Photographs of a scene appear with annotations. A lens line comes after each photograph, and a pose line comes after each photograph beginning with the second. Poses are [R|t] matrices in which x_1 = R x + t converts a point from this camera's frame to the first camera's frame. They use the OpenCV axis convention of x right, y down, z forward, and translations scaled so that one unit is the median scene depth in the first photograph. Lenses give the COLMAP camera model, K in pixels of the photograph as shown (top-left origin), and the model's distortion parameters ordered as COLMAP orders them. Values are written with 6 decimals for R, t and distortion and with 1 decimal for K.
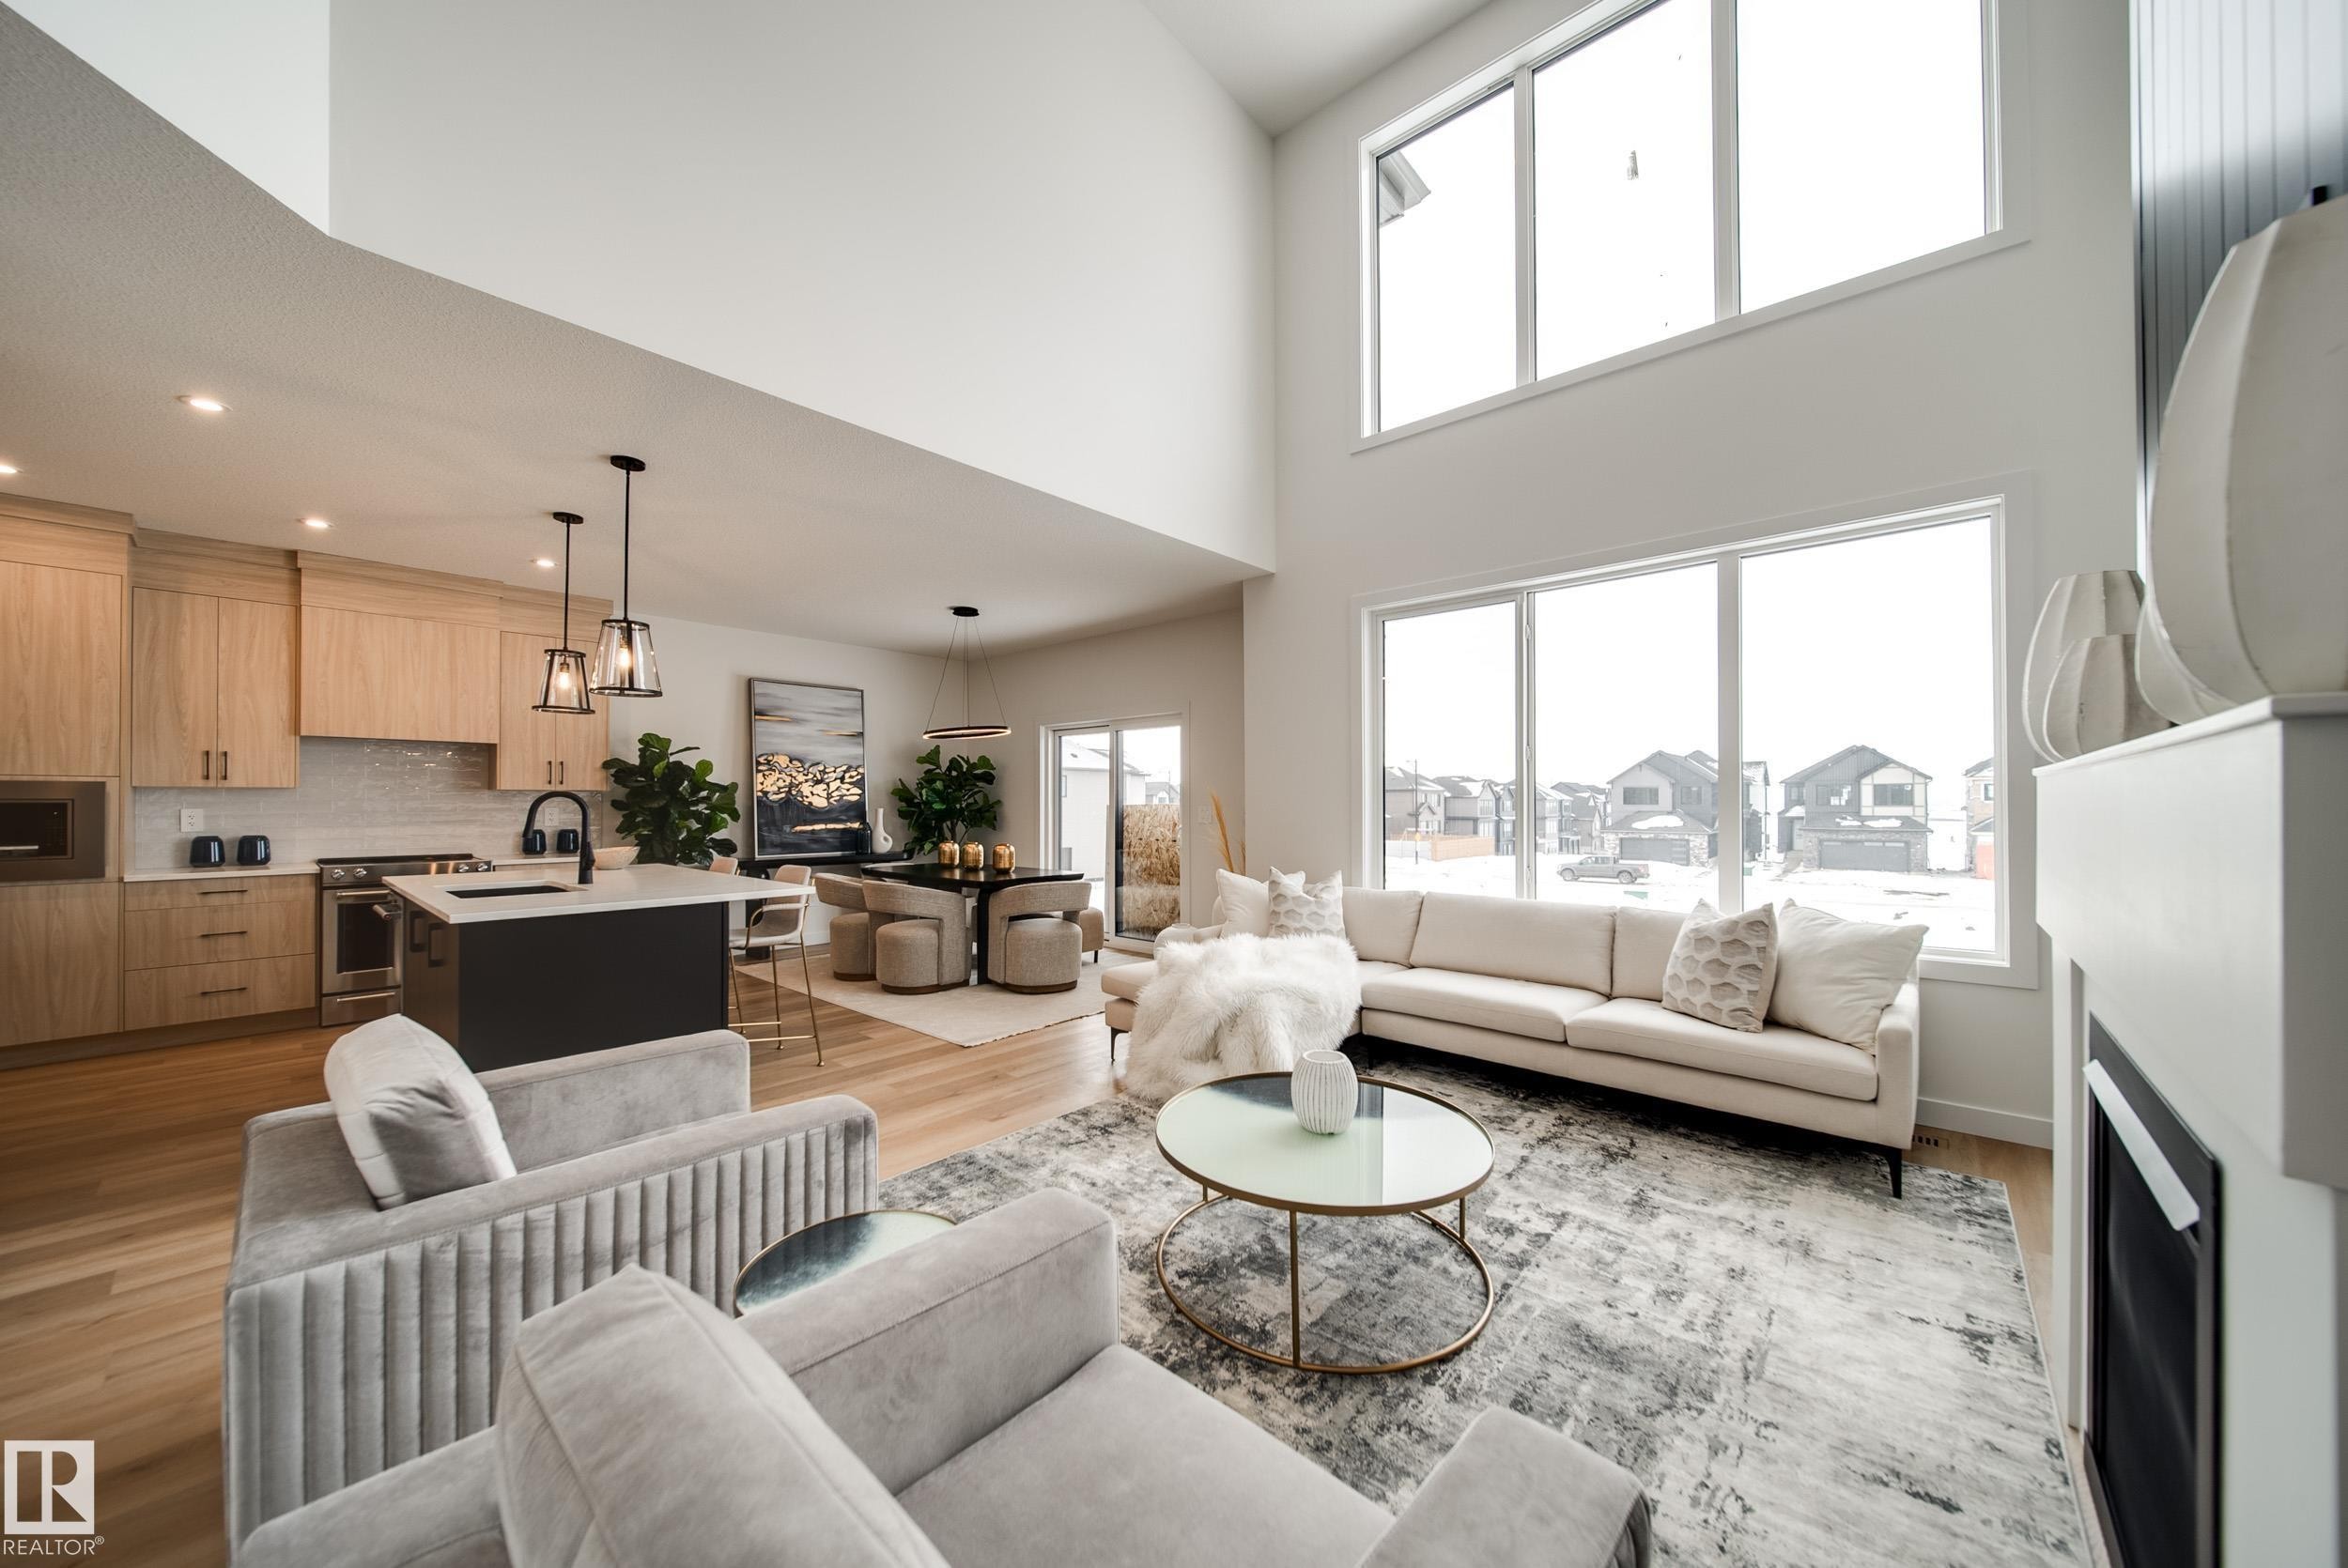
lens RADIAL K [[823.3, 0, 1174.4], [0, 823.3, 797.1], [0, 0, 1]] dist [-0.001791, -0.001706]
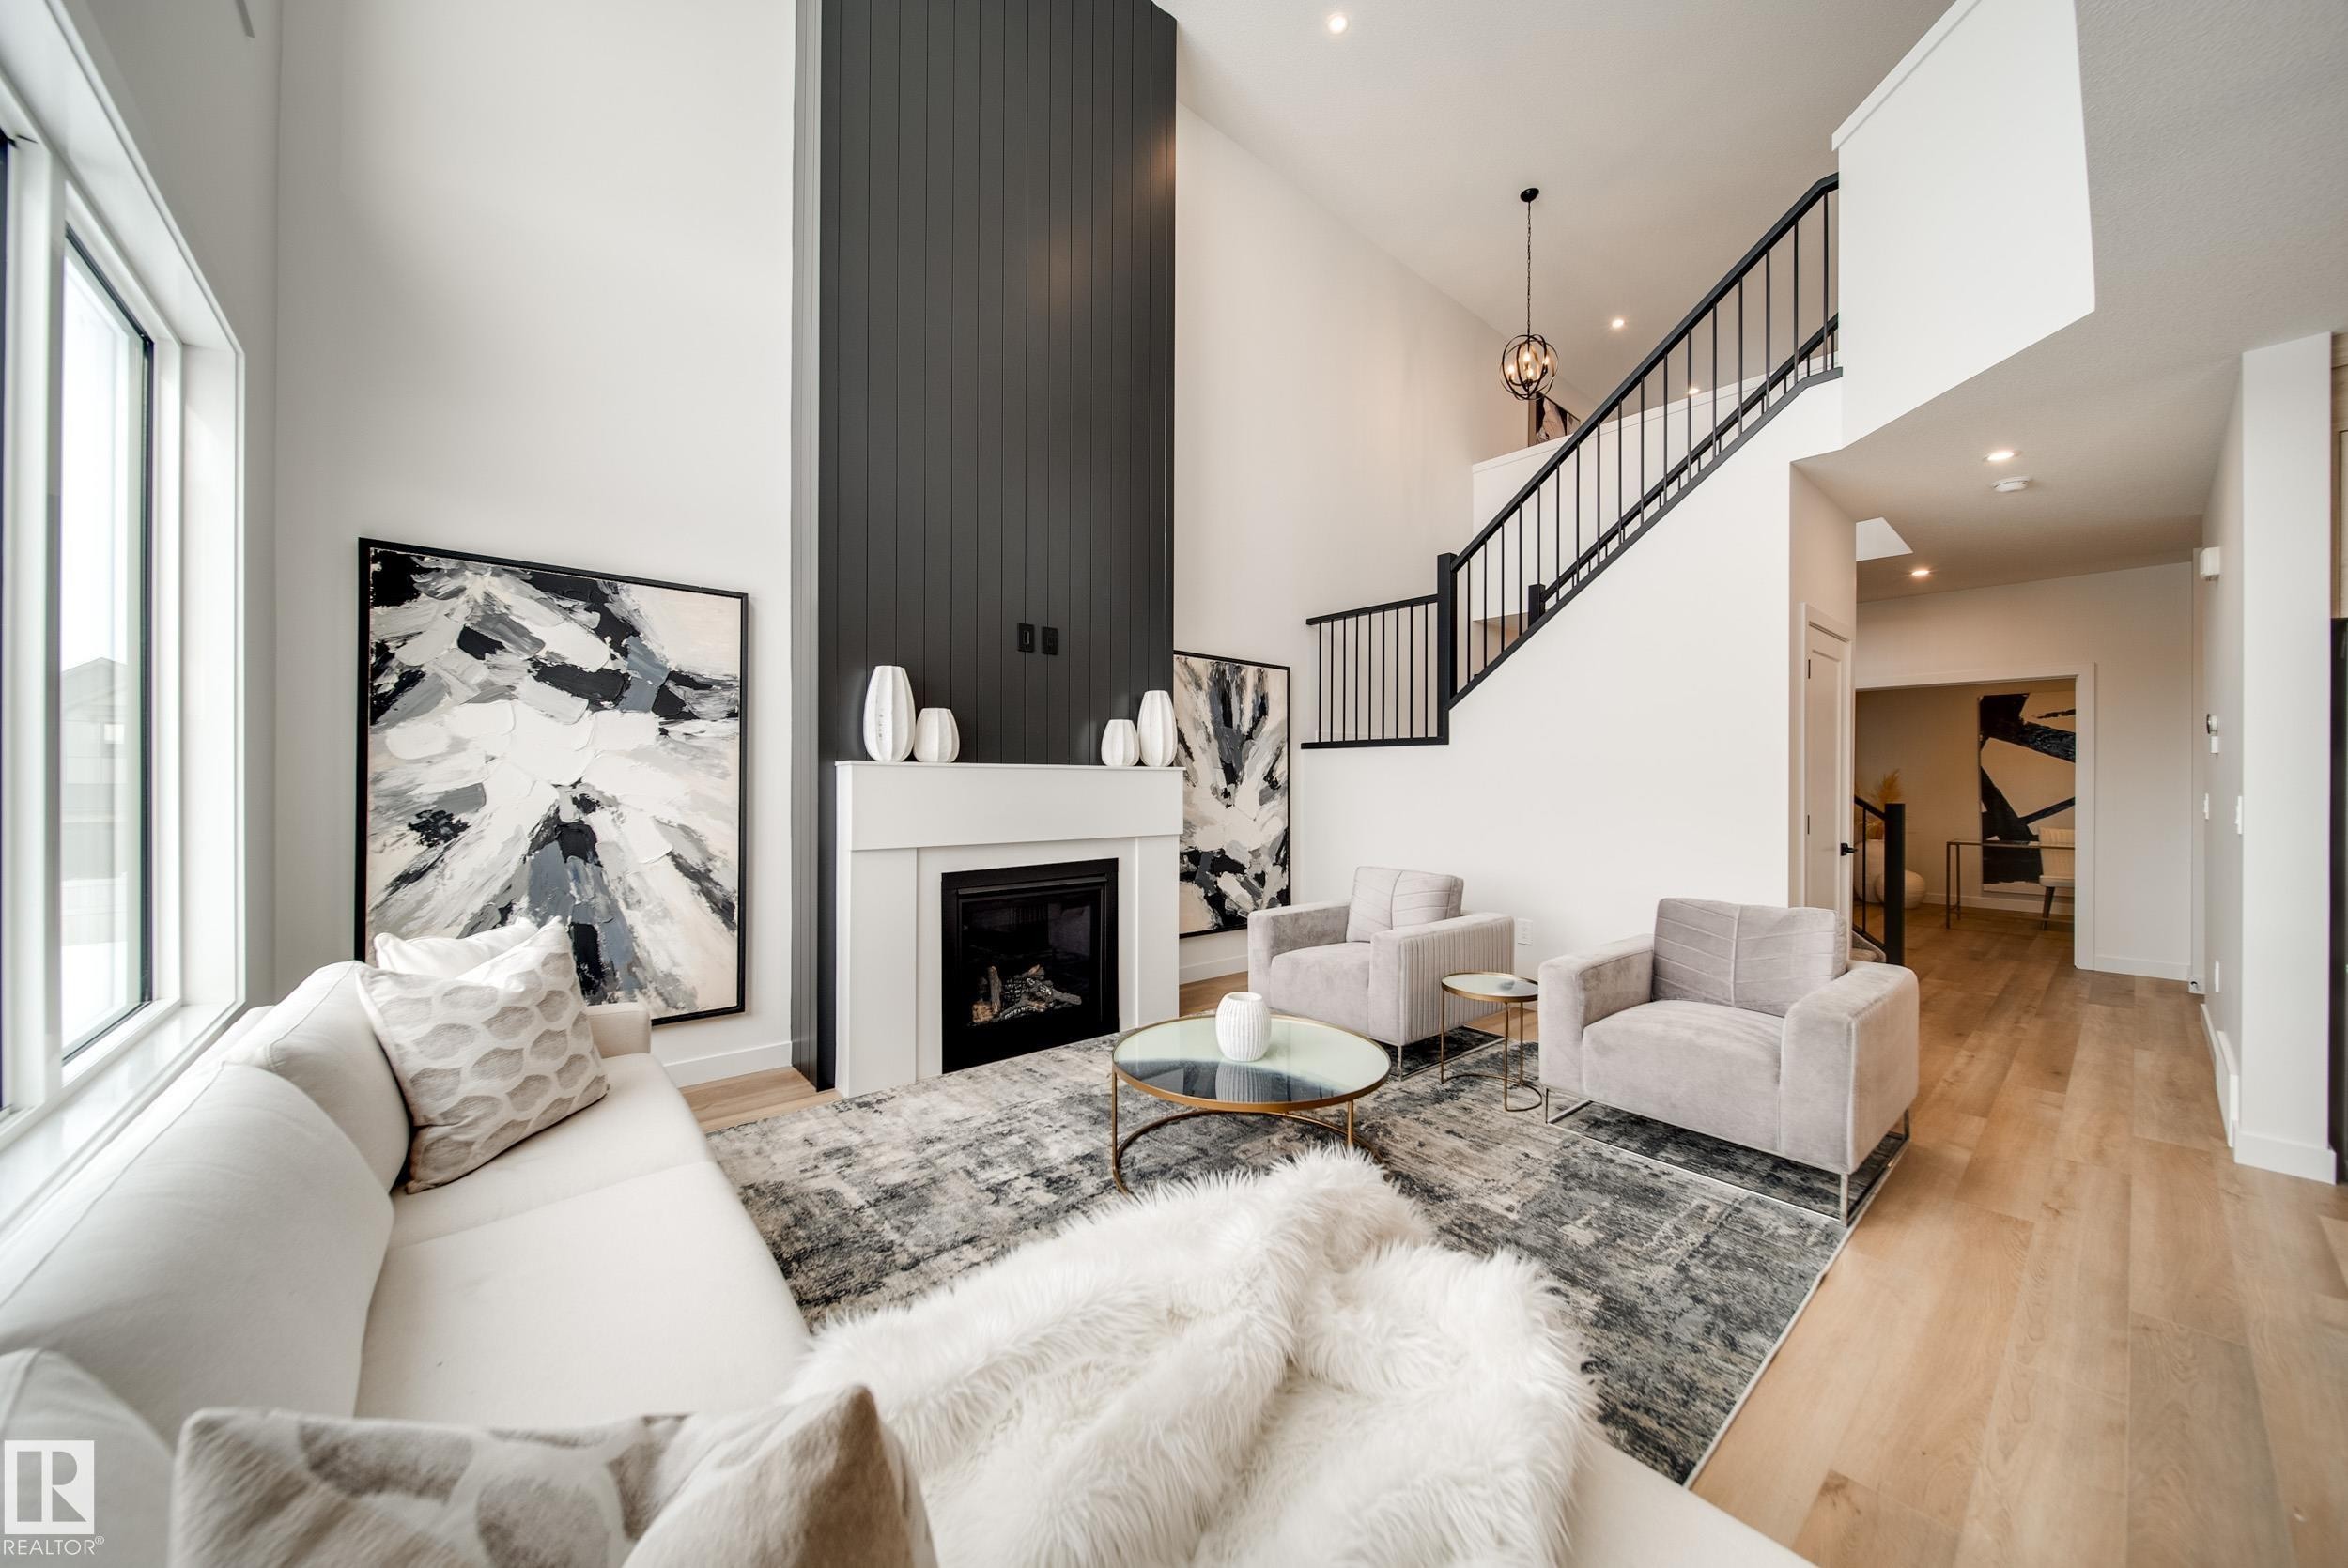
lens RADIAL K [[823.3, 0, 1166.4], [0, 823.3, 783.1], [0, 0, 1]] dist [-0.001791, -0.001706]
pose [[-0.990057, -0.003464, 0.140623, 0.057531], [-0.004472, 0.999967, -0.006852, 0.007847], [-0.140595, -0.007413, -0.990039, 0.987323]]
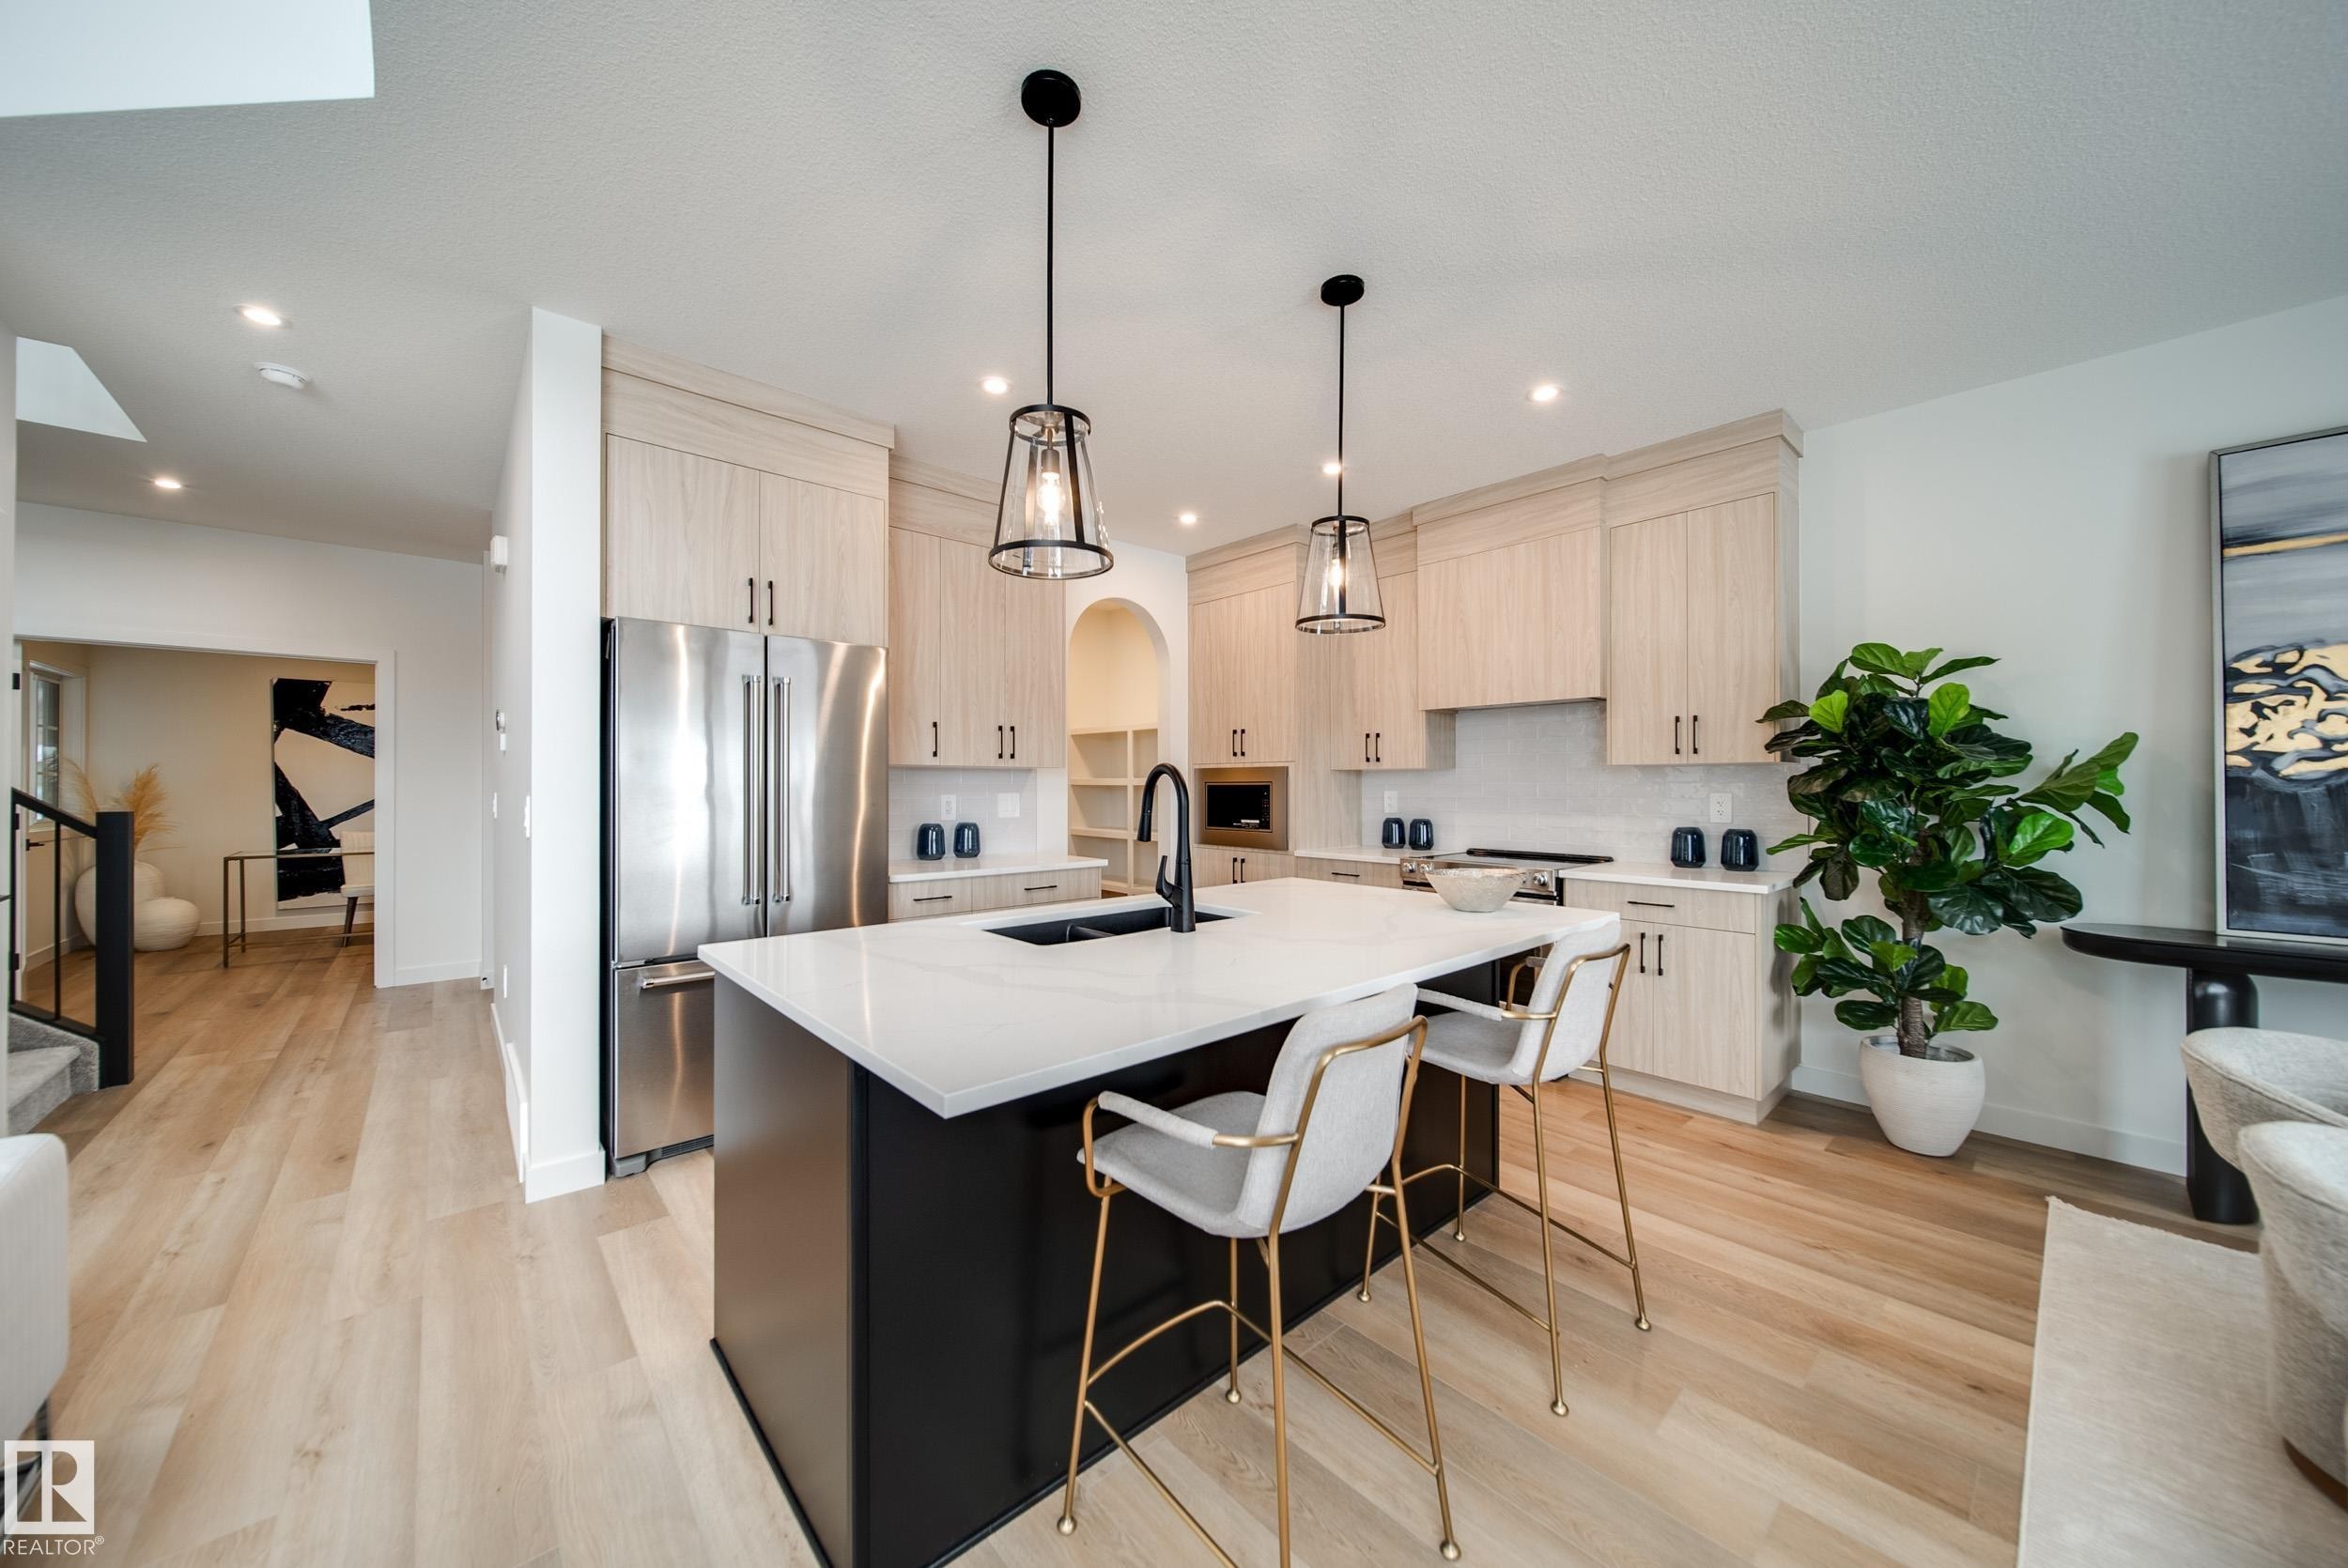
lens RADIAL K [[823.3, 0, 1174.3], [0, 823.3, 783.5], [0, 0, 1]] dist [-0.001791, -0.001706]
pose [[-0.112955, -0.002307, -0.993597, -0.125737], [0.006709, 0.999973, -0.003084, 0.006090], [0.993577, -0.007015, -0.112937, 0.791211]]
